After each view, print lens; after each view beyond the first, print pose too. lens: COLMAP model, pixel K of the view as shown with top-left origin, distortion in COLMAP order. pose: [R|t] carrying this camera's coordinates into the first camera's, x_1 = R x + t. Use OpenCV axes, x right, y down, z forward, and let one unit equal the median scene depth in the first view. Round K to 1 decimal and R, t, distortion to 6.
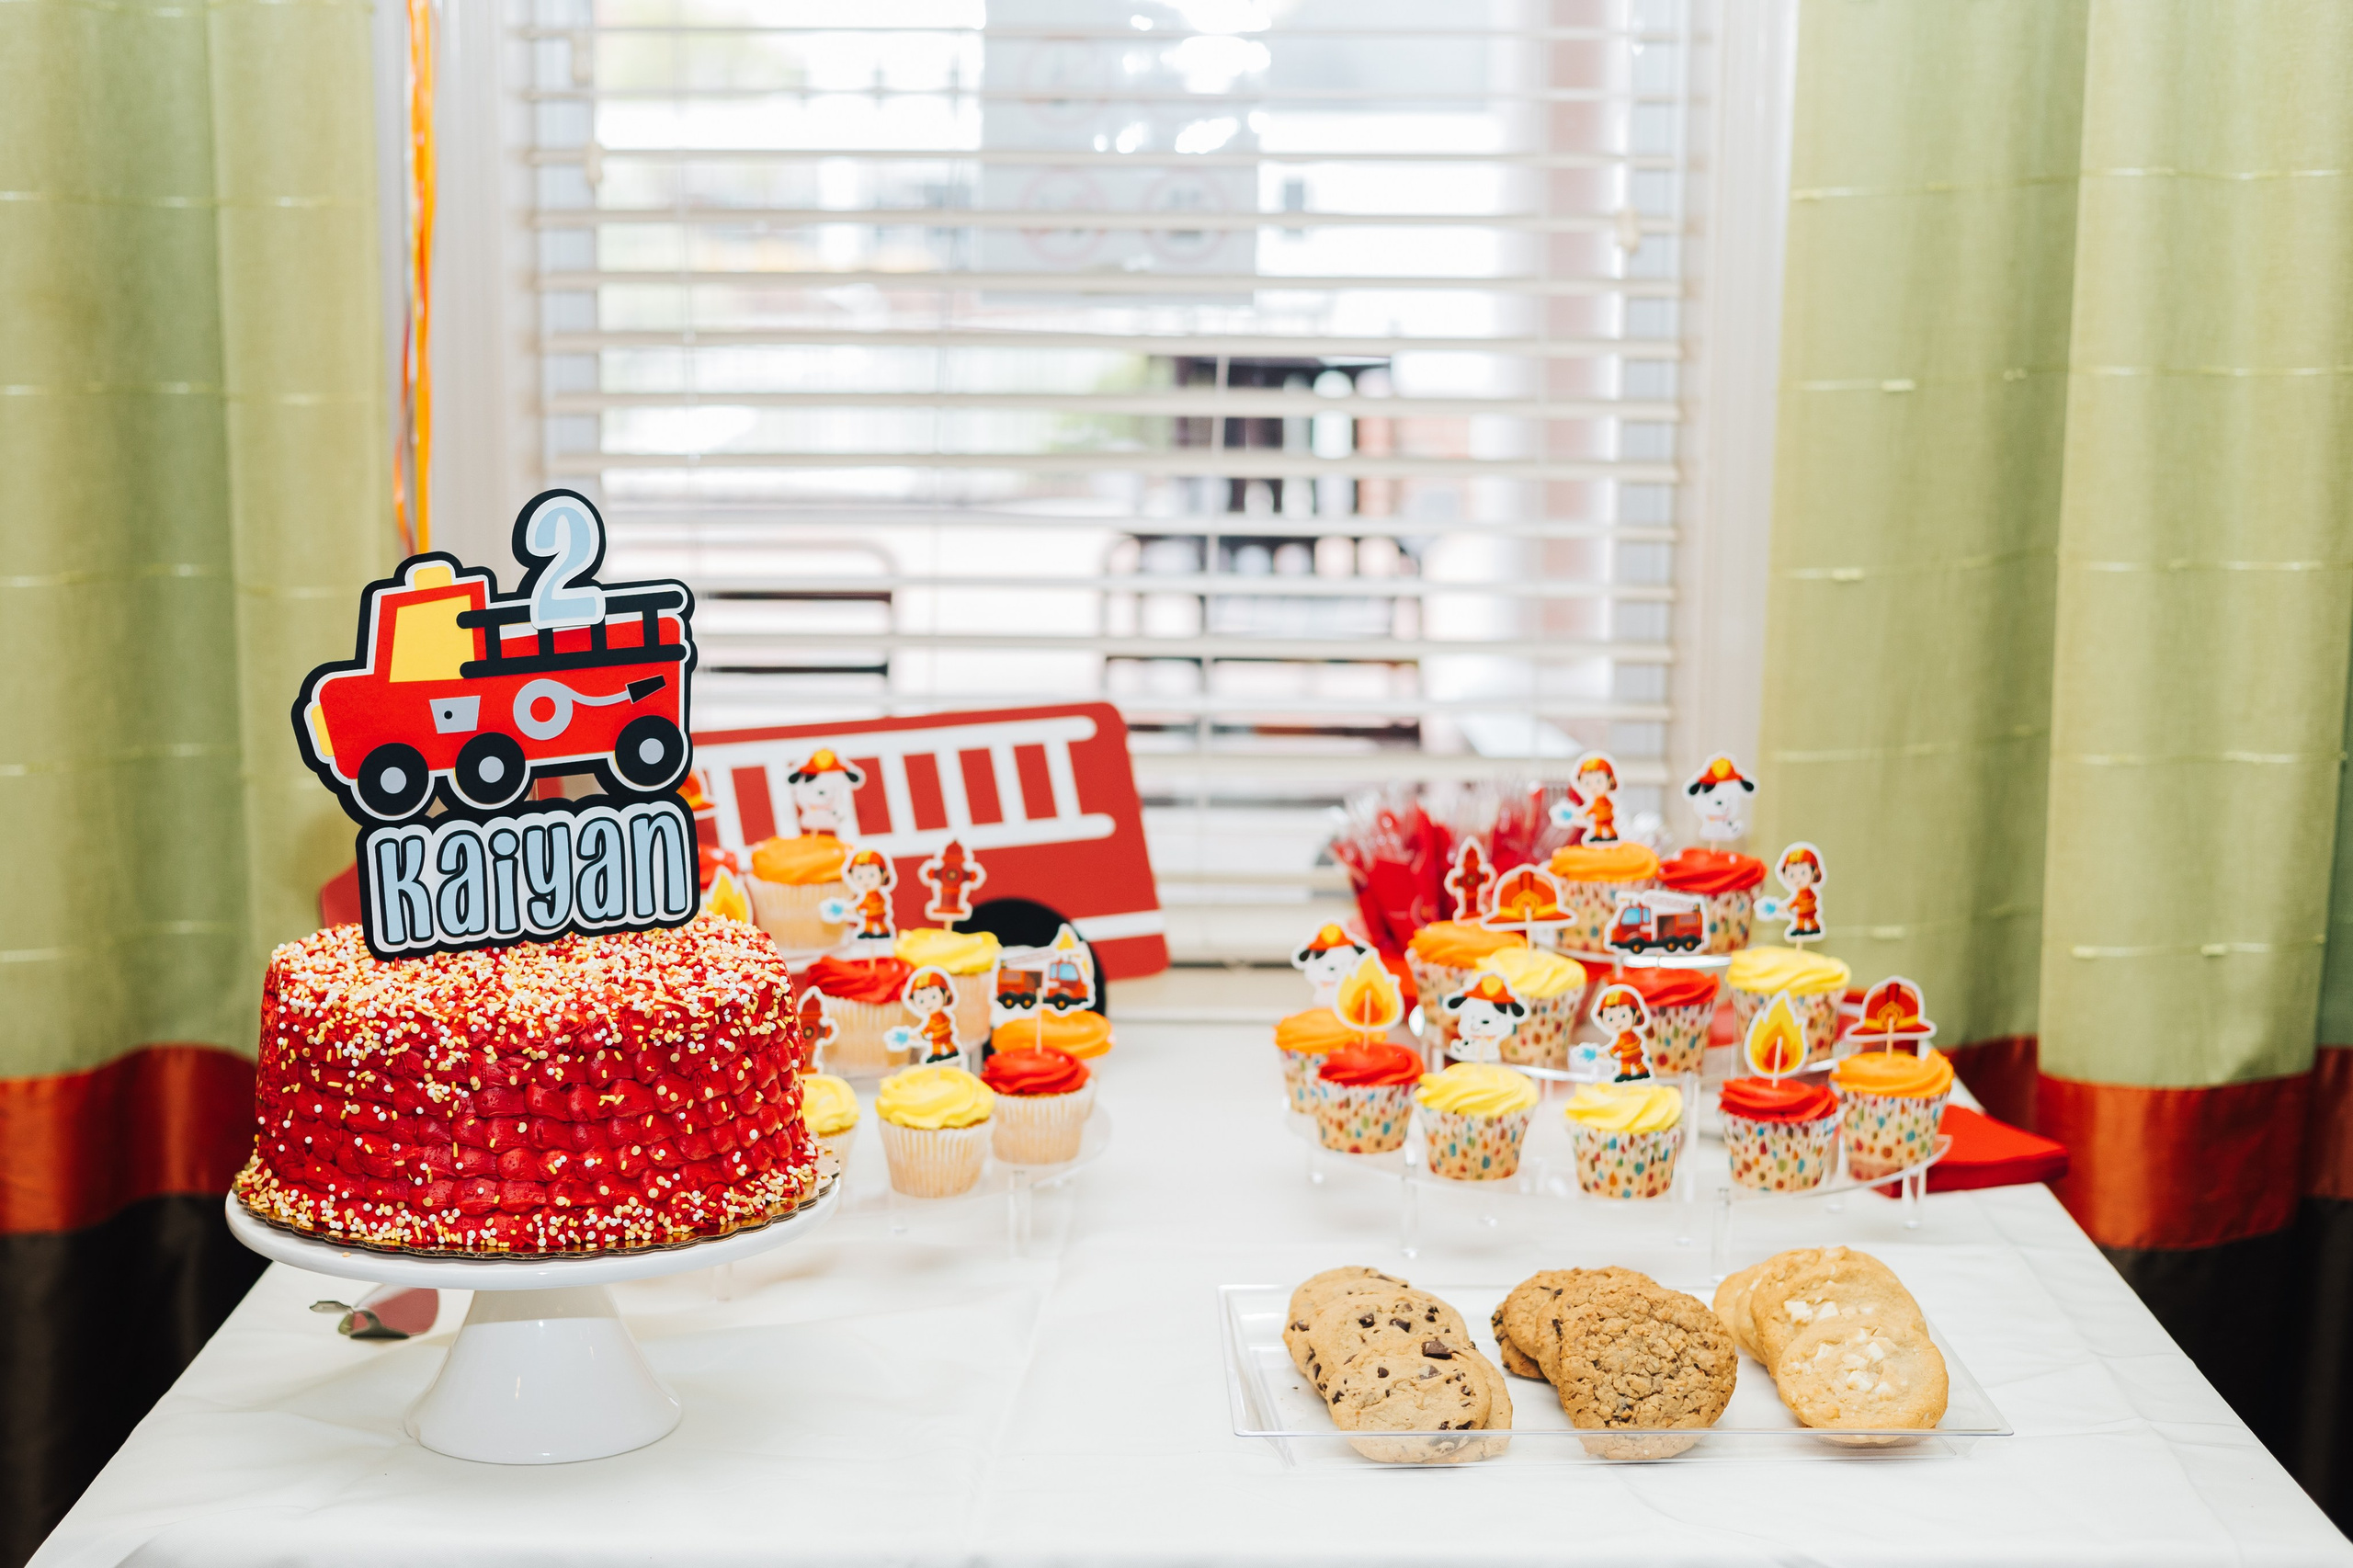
lens RADIAL K [[3873.2, 0, 1176.5], [0, 3873.2, 784.0], [0, 0, 1]] dist [-0.022930, -0.042549]
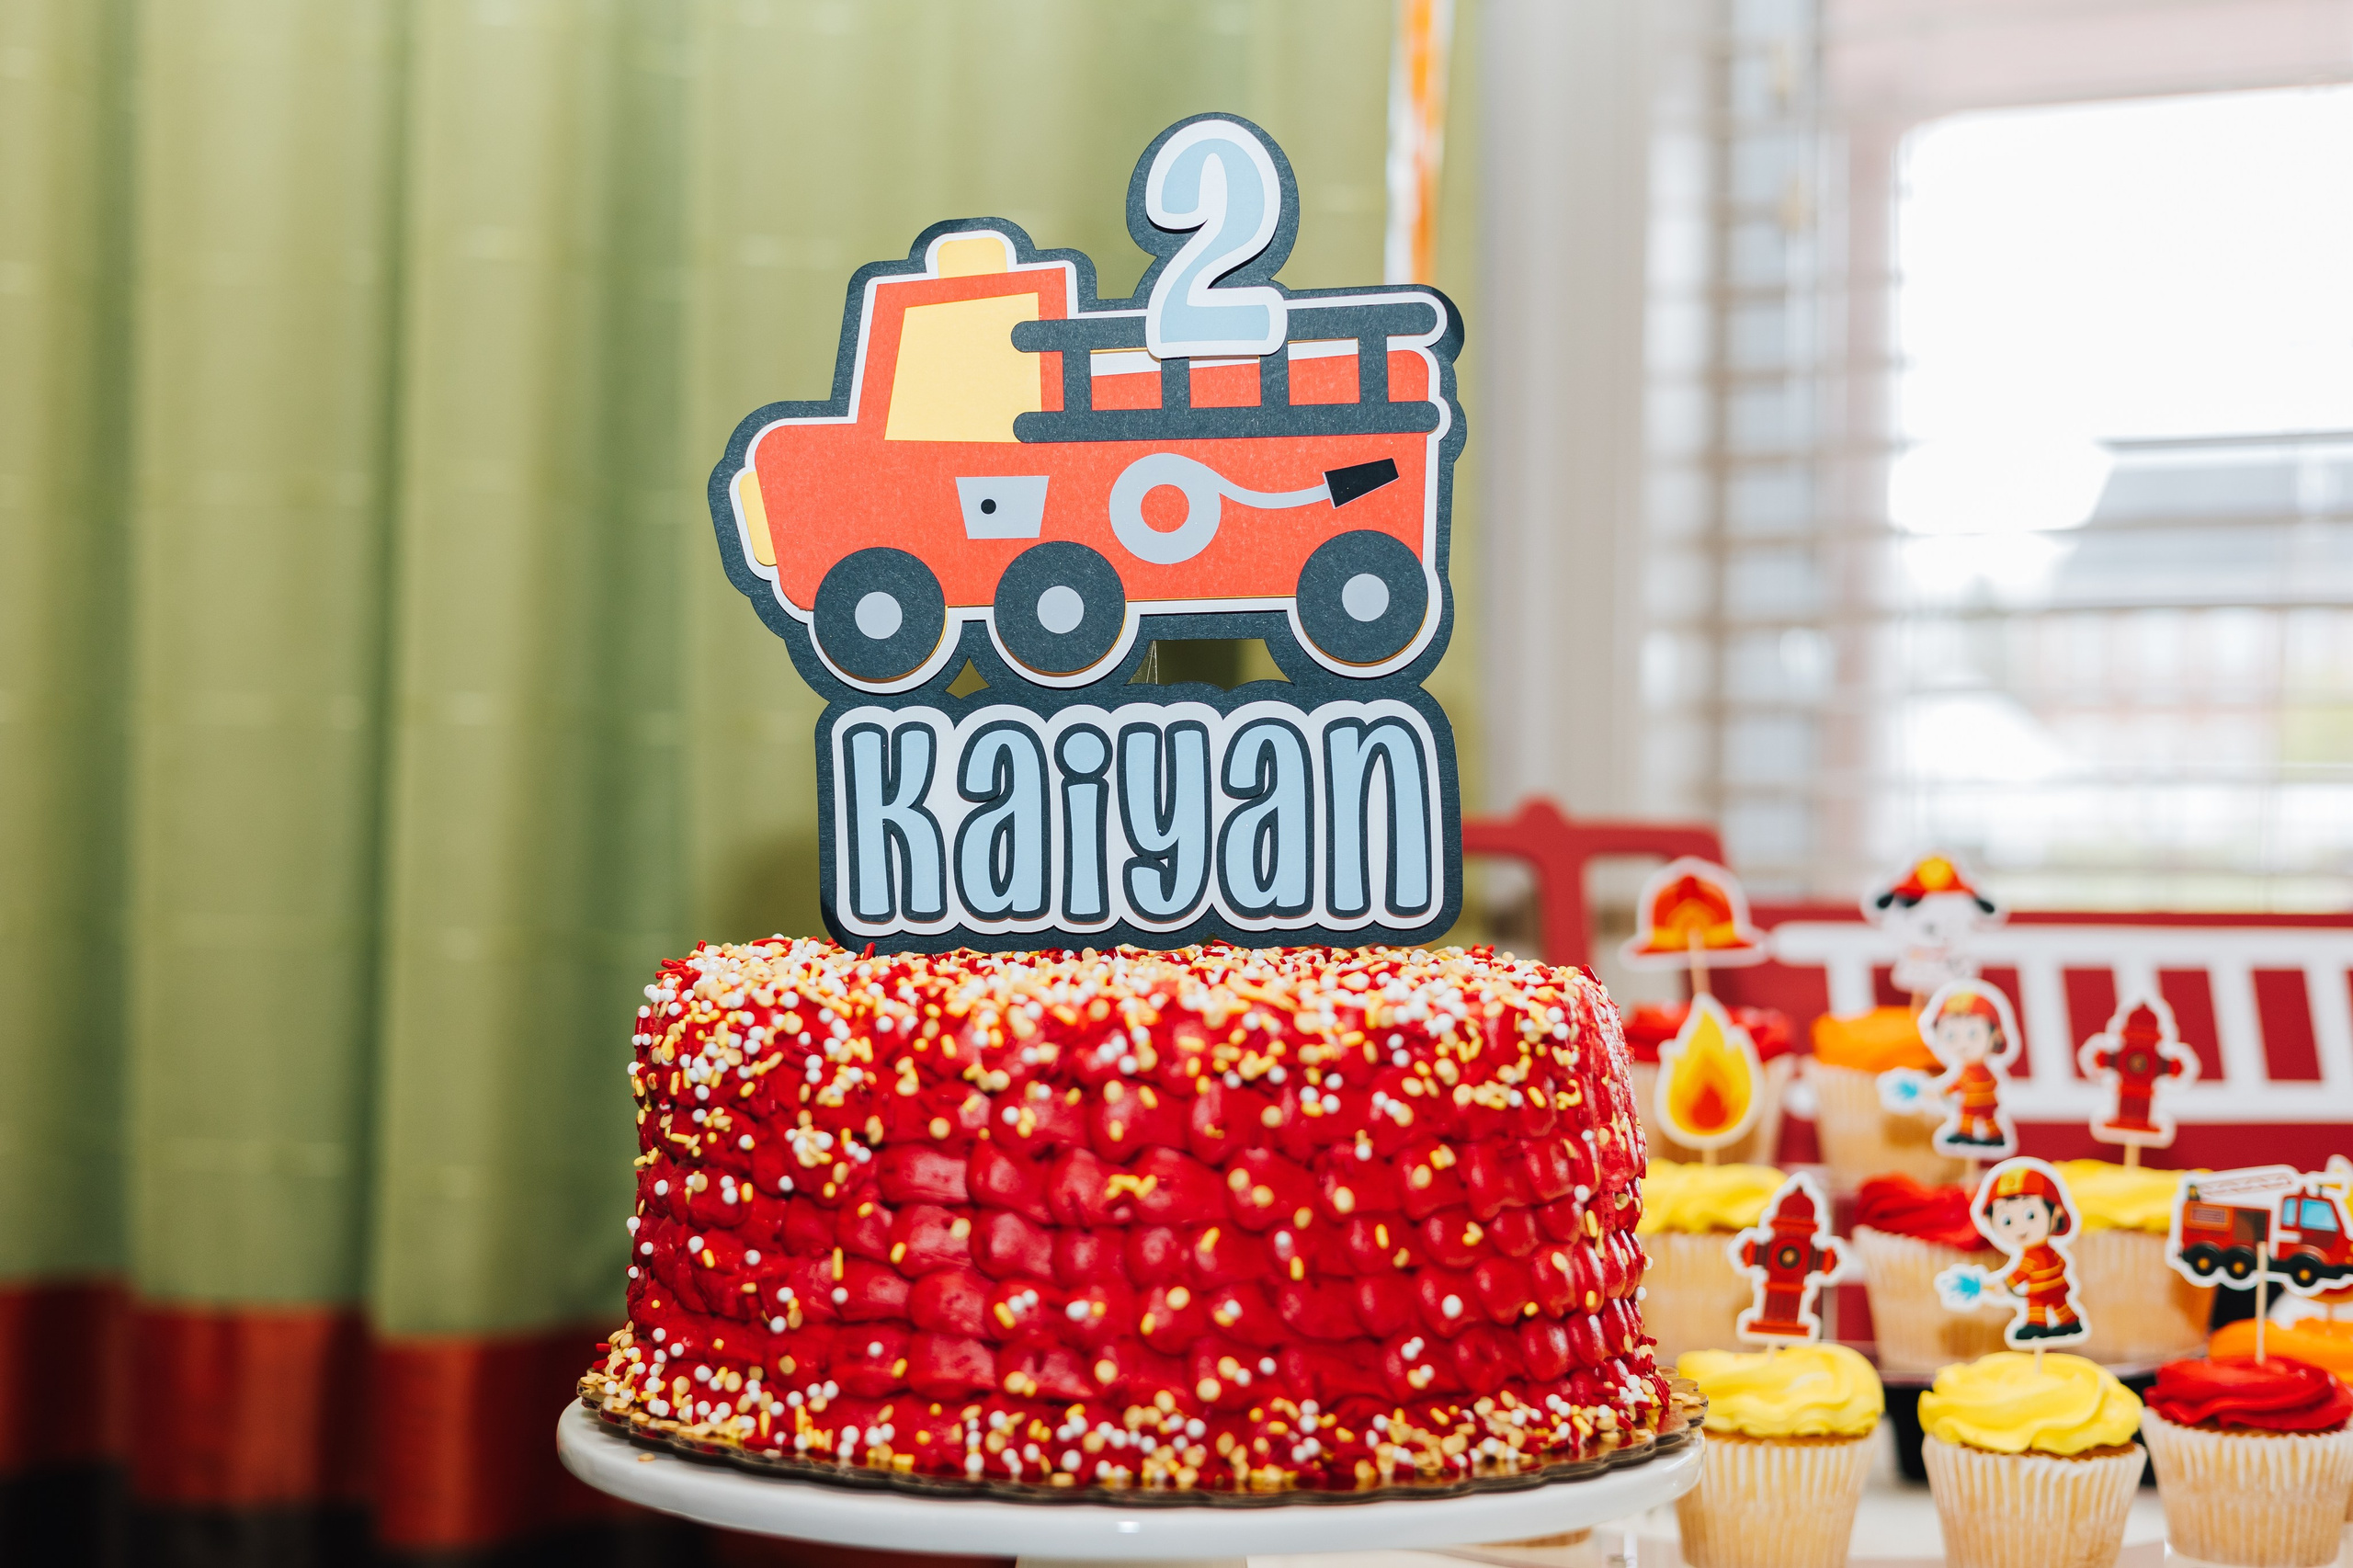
lens RADIAL K [[3533.5, 0, 1176.5], [0, 3533.5, 784.0], [0, 0, 1]] dist [0.019930, -0.030999]
pose [[0.897995, -0.002564, -0.439999, 0.057729], [-0.080075, 0.982332, -0.169149, 0.104952], [0.432659, 0.187128, 0.881924, 0.580867]]
